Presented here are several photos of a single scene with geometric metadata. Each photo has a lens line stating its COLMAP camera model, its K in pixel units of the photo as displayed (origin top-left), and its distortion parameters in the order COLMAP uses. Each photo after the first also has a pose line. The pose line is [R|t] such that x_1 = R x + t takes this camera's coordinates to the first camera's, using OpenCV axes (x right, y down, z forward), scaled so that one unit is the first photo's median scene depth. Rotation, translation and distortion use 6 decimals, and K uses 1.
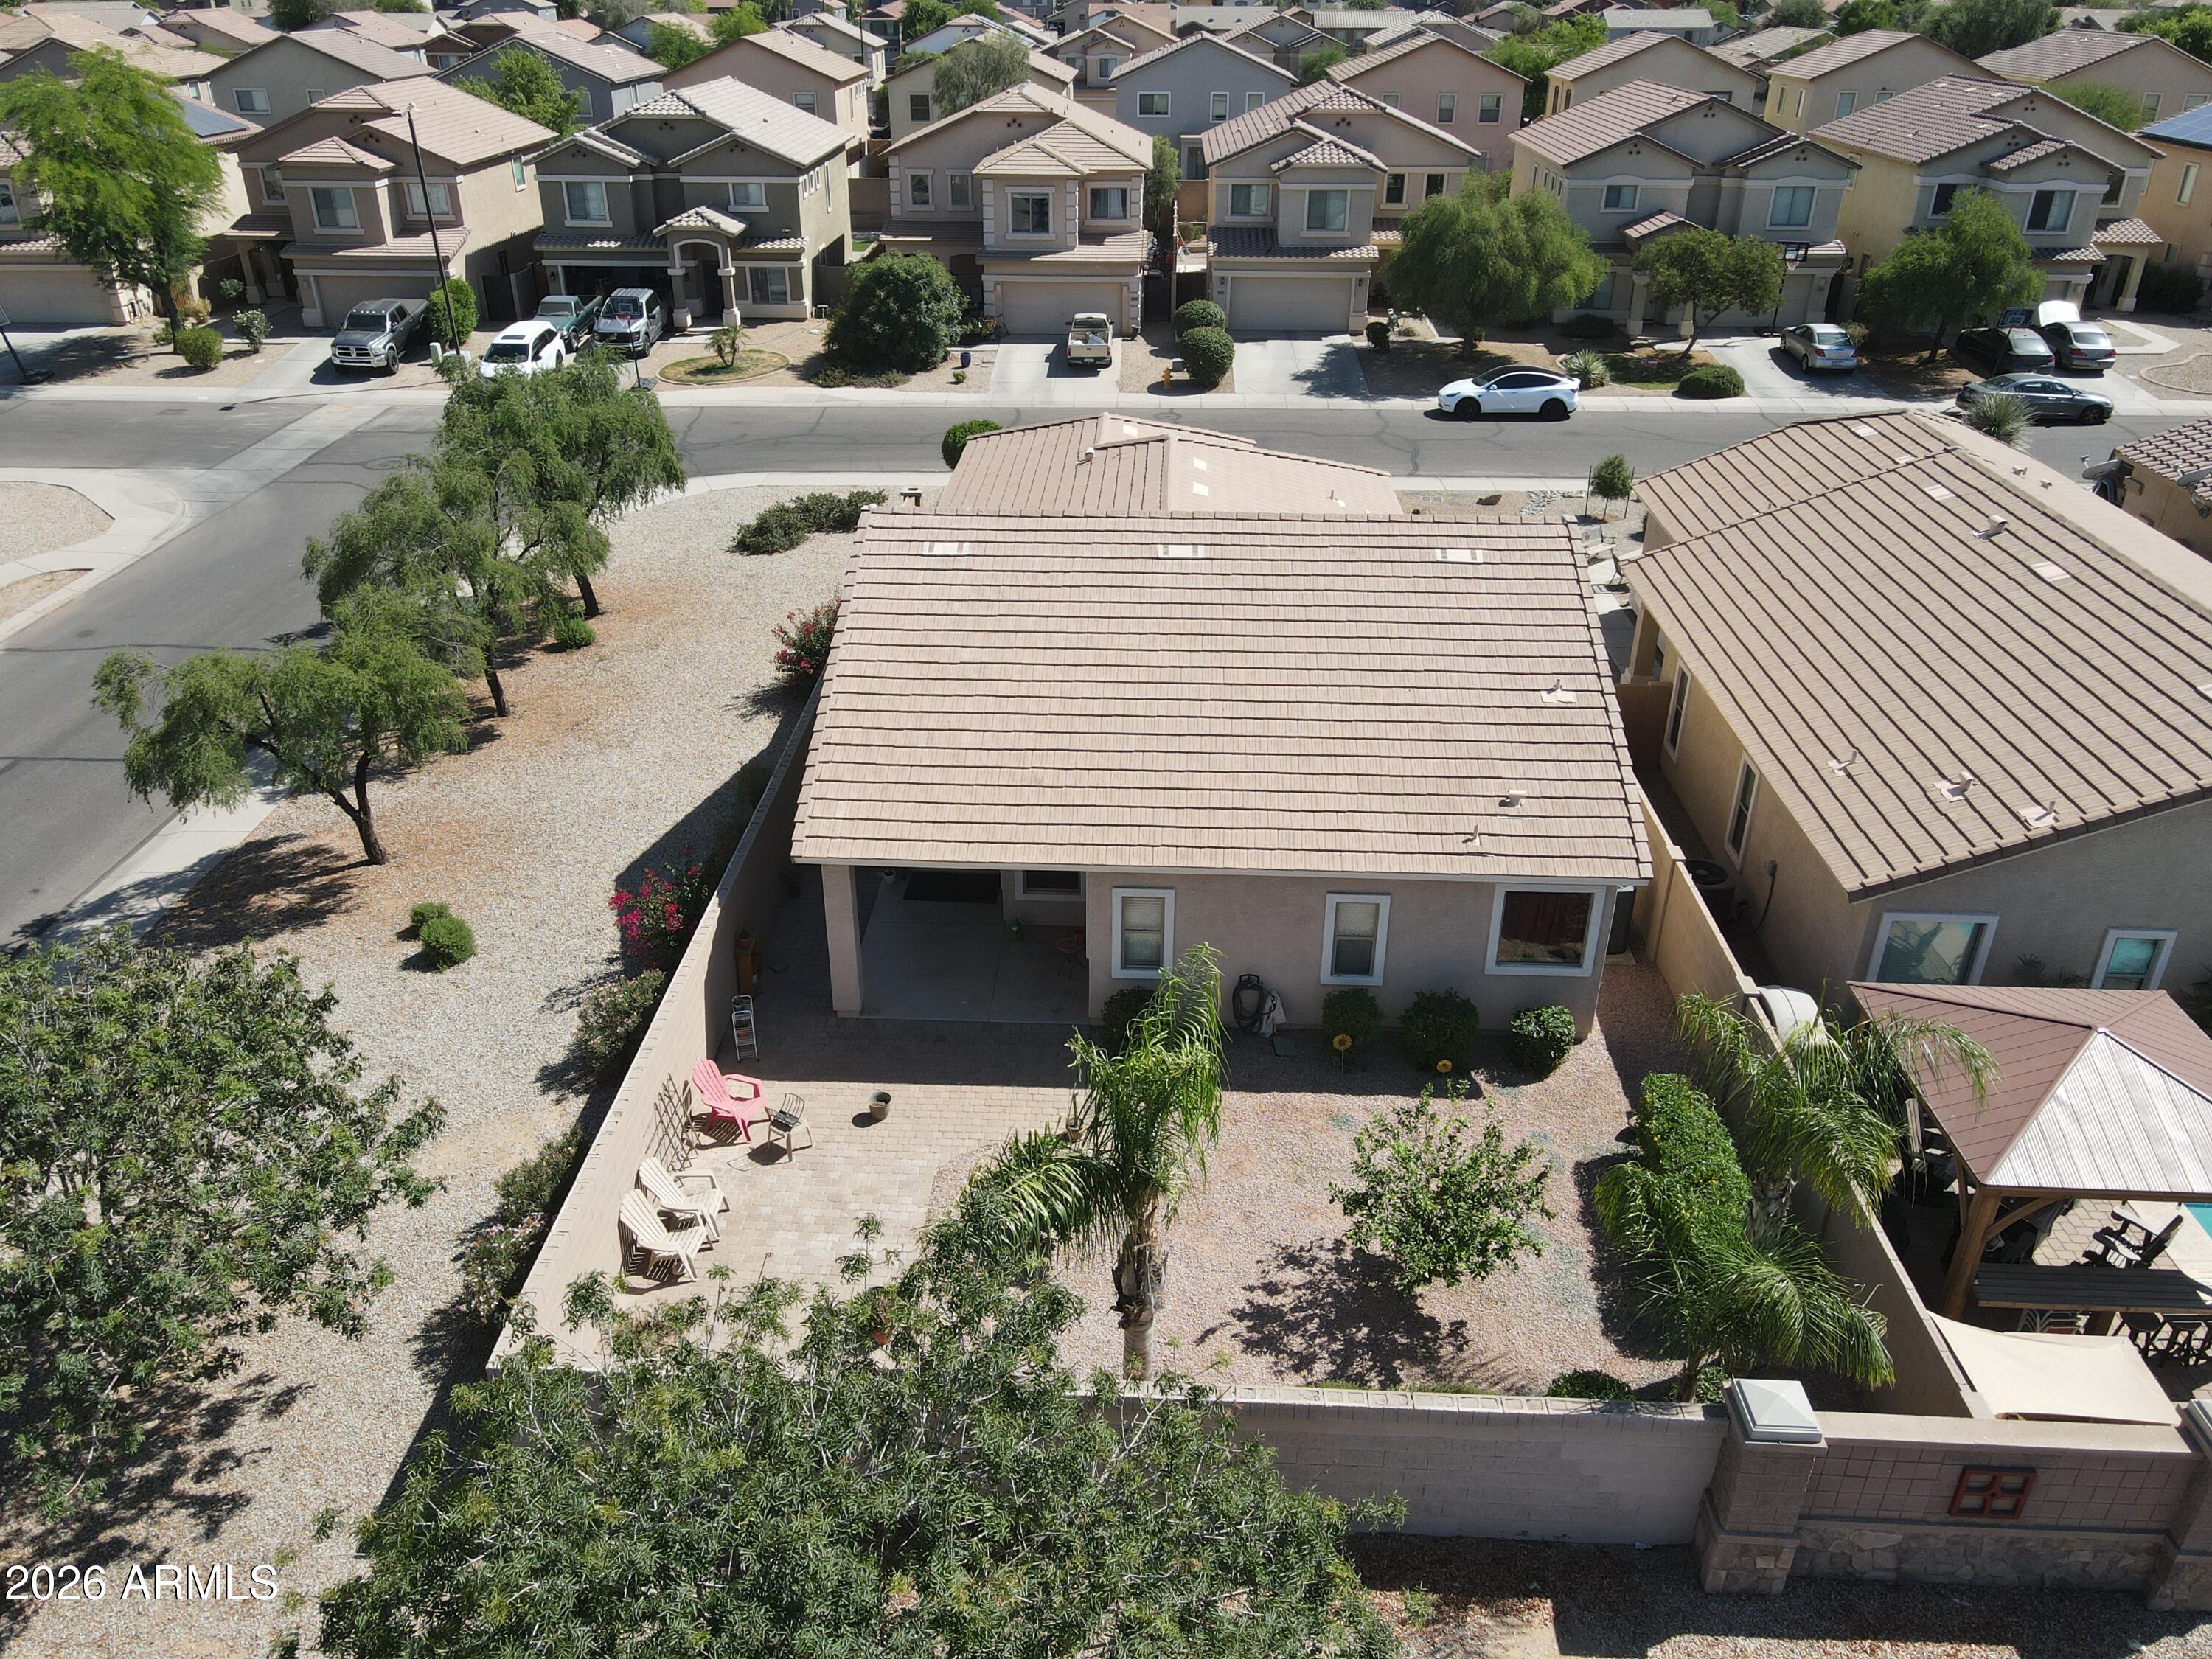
lens RADIAL K [[1626.0, 0, 1129.5], [0, 1626.0, 829.7], [0, 0, 1]] dist [-0.039618, 0.090260]
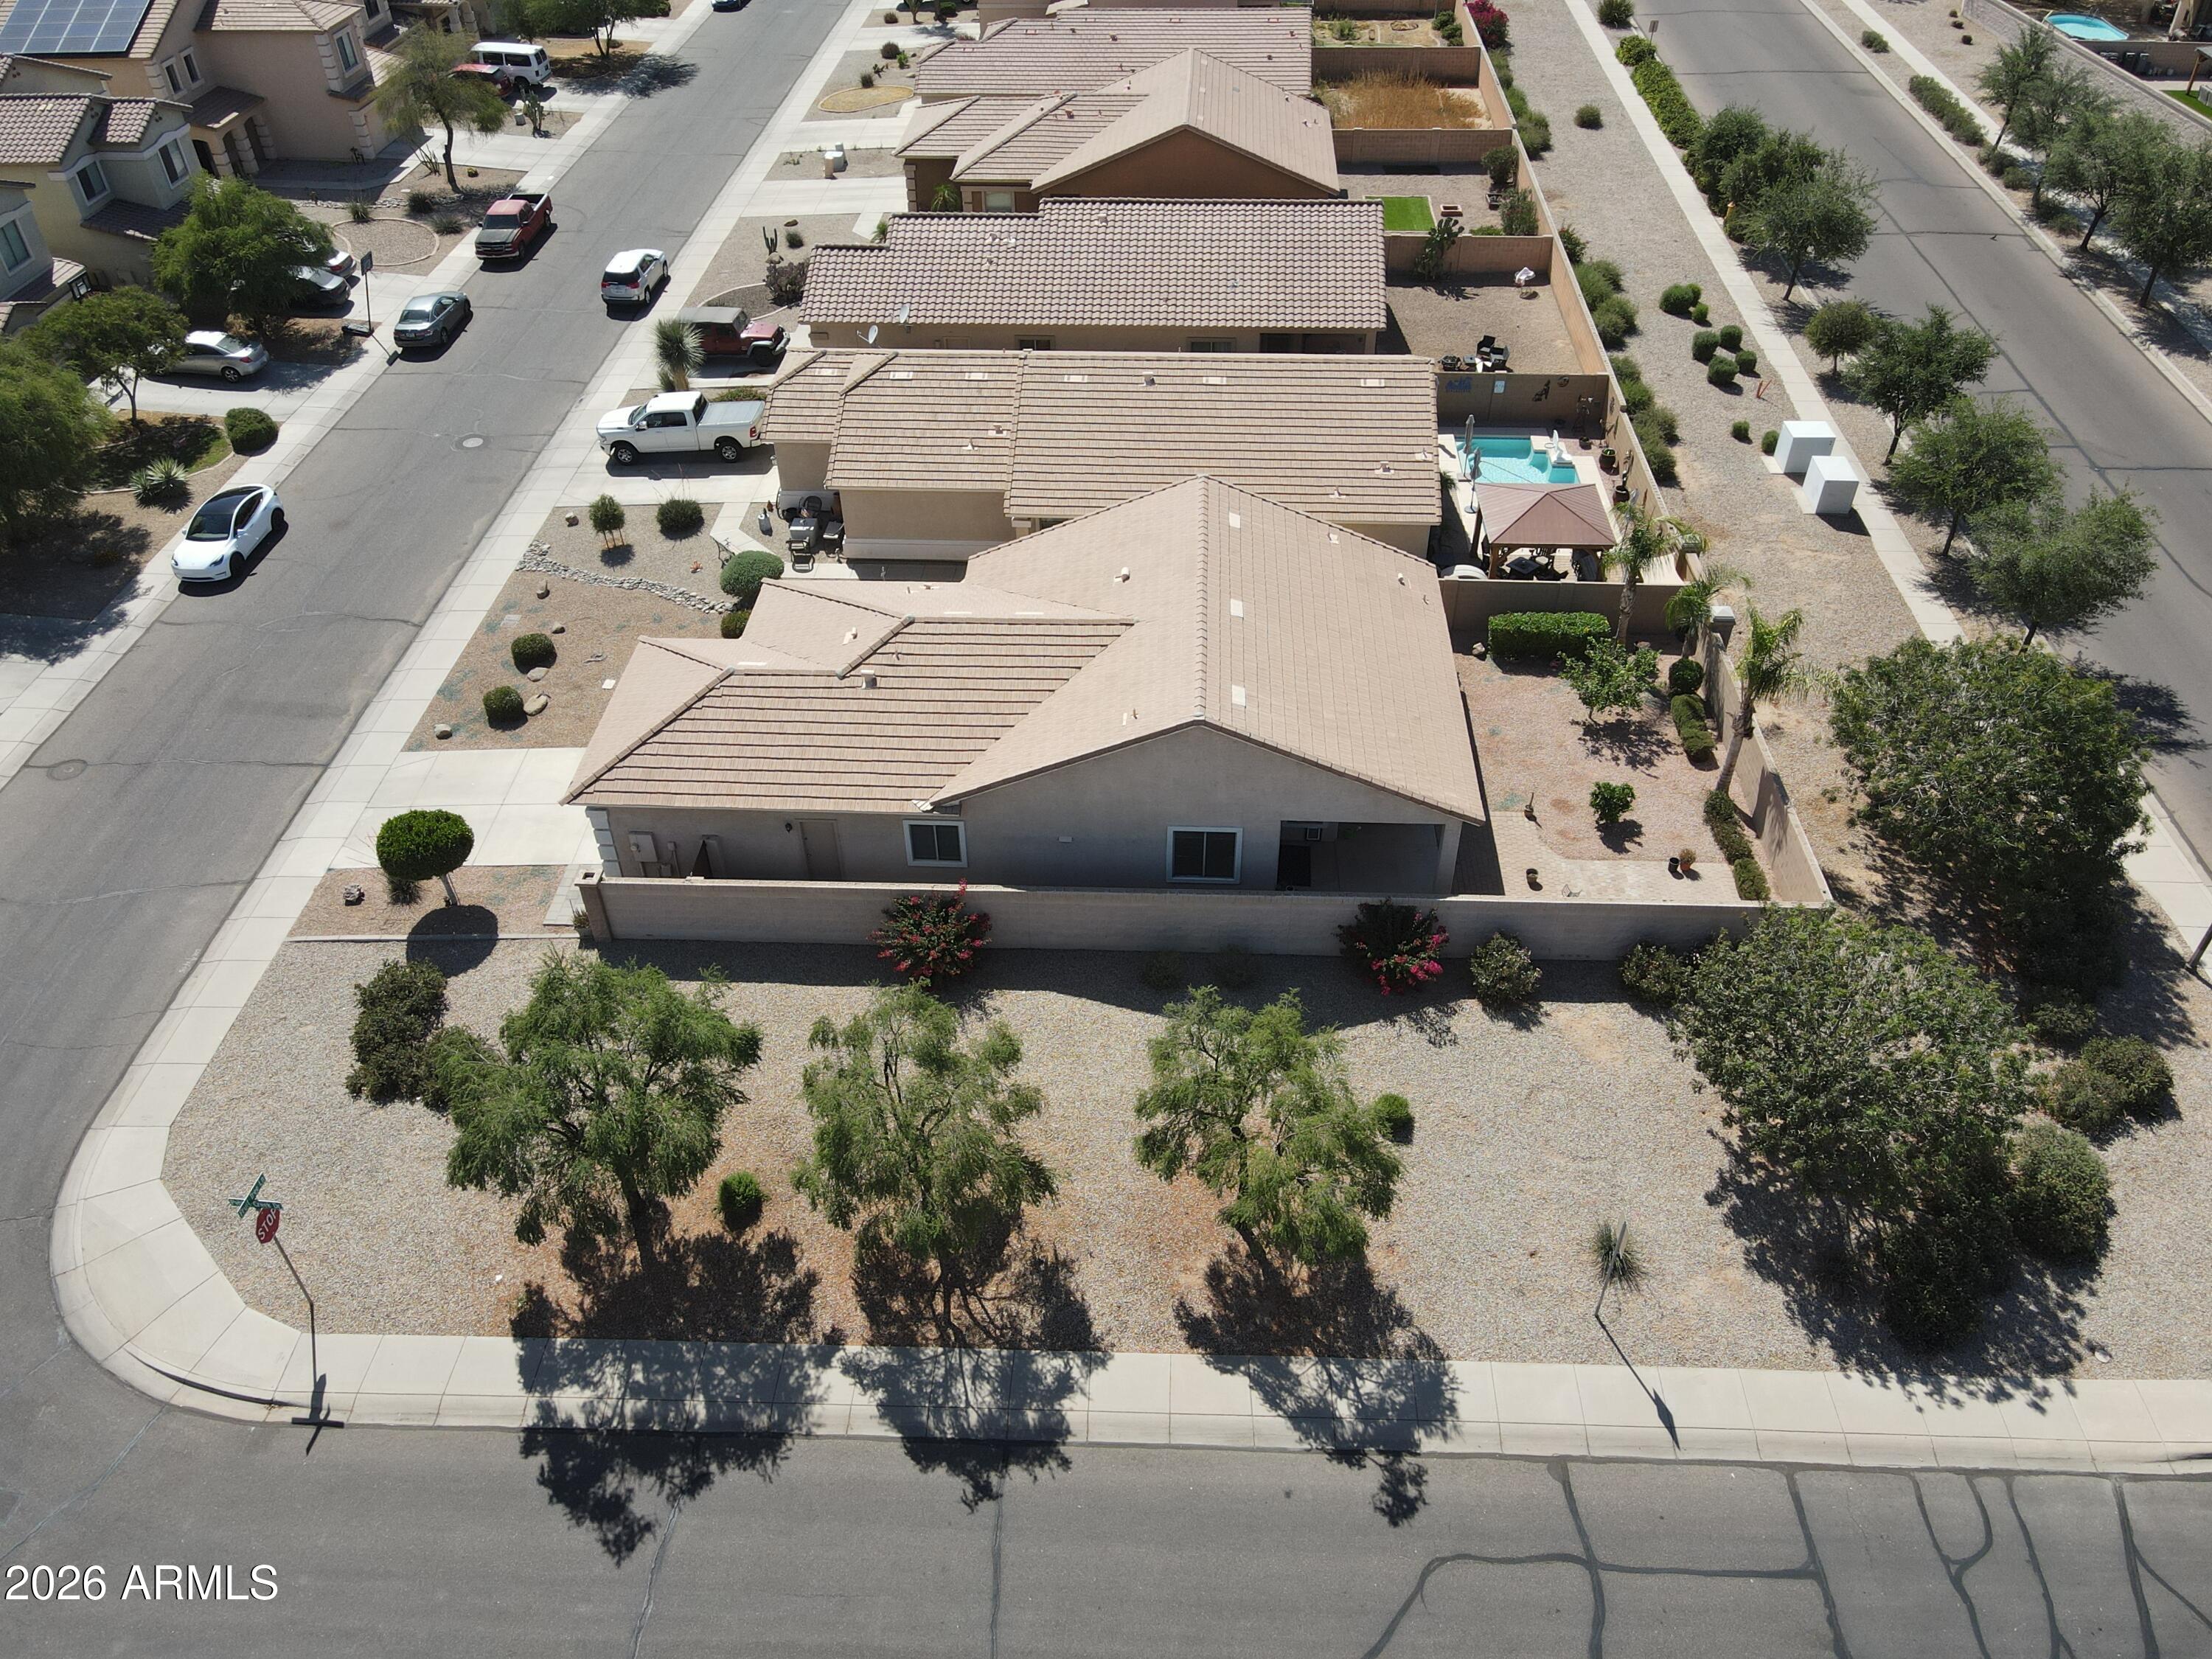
lens RADIAL K [[1579.0, 0, 1106.0], [0, 1579.0, 829.5], [0, 0, 1]] dist [0.004640, -0.002775]
pose [[0.021653, -0.653457, 0.756654, -1.353424], [0.481885, 0.669936, 0.564776, -1.016591], [-0.875967, 0.352391, 0.329397, 0.725174]]
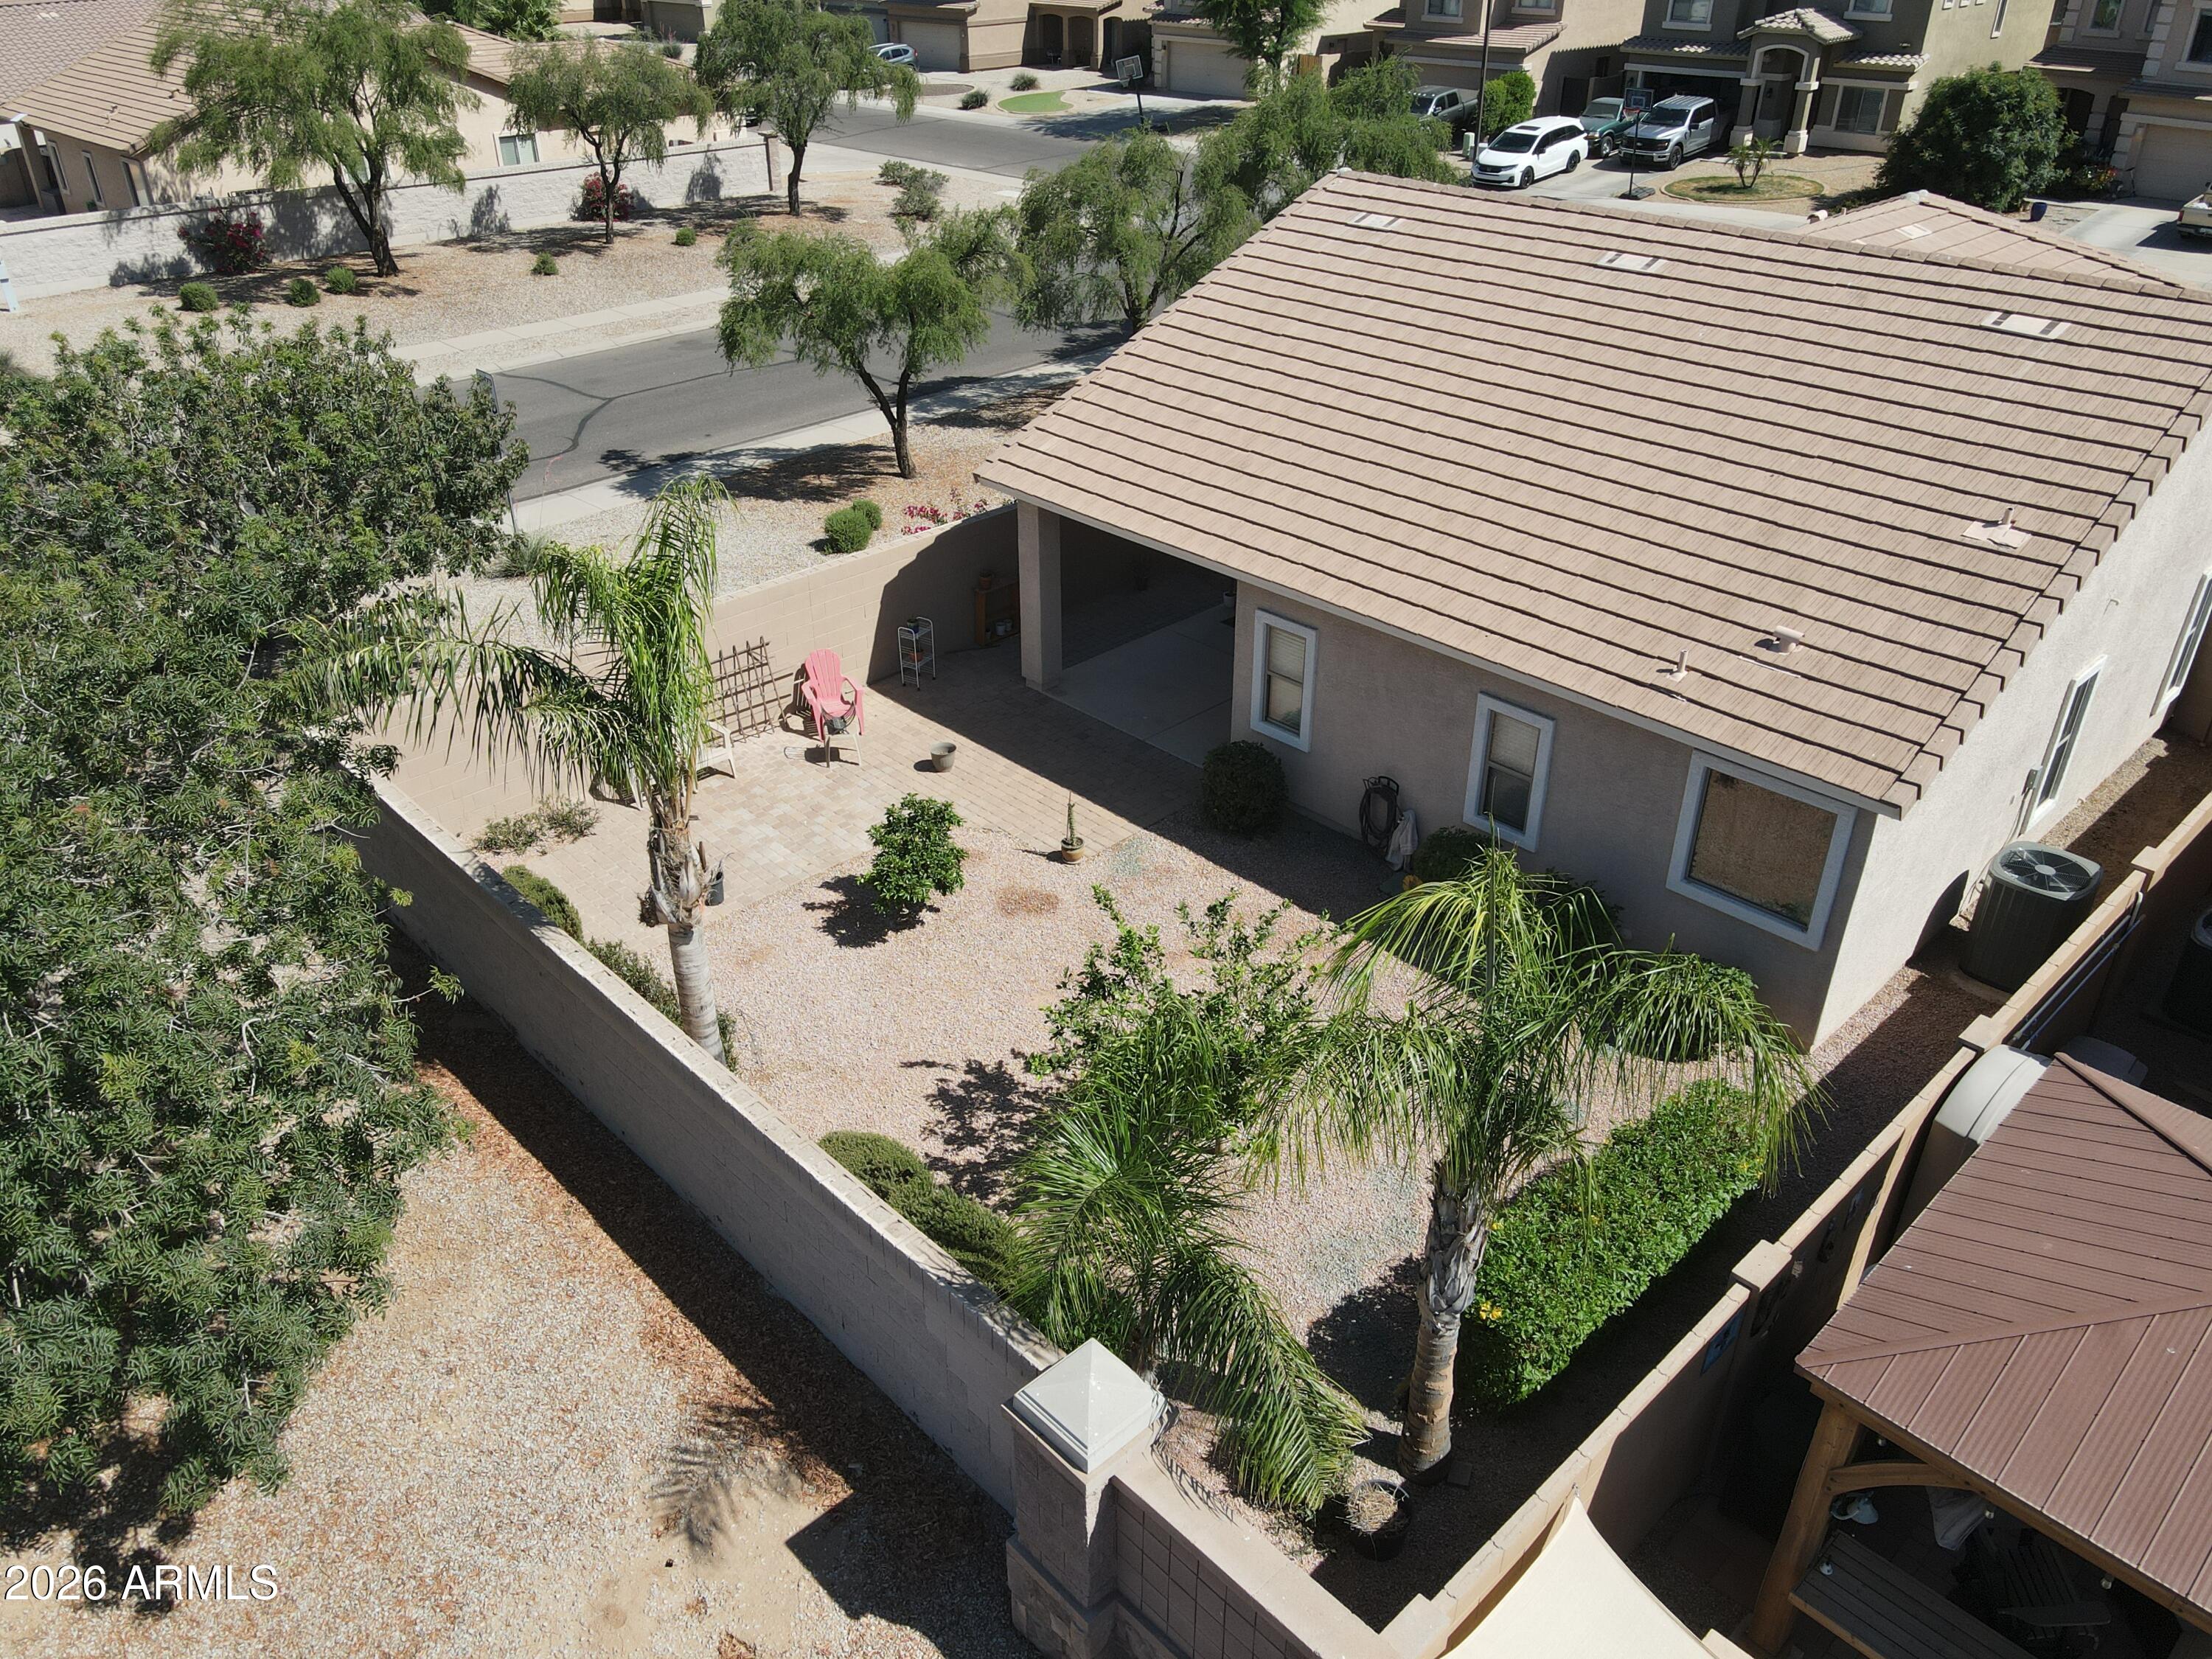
lens RADIAL K [[1642.4, 0, 1106.0], [0, 1642.4, 829.5], [0, 0, 1]] dist [-0.003401, 0.036960]
pose [[0.719075, 0.344814, -0.603353, 0.430497], [-0.319239, 0.935089, 0.153932, 0.034070], [0.617267, 0.081925, 0.782477, 0.305097]]
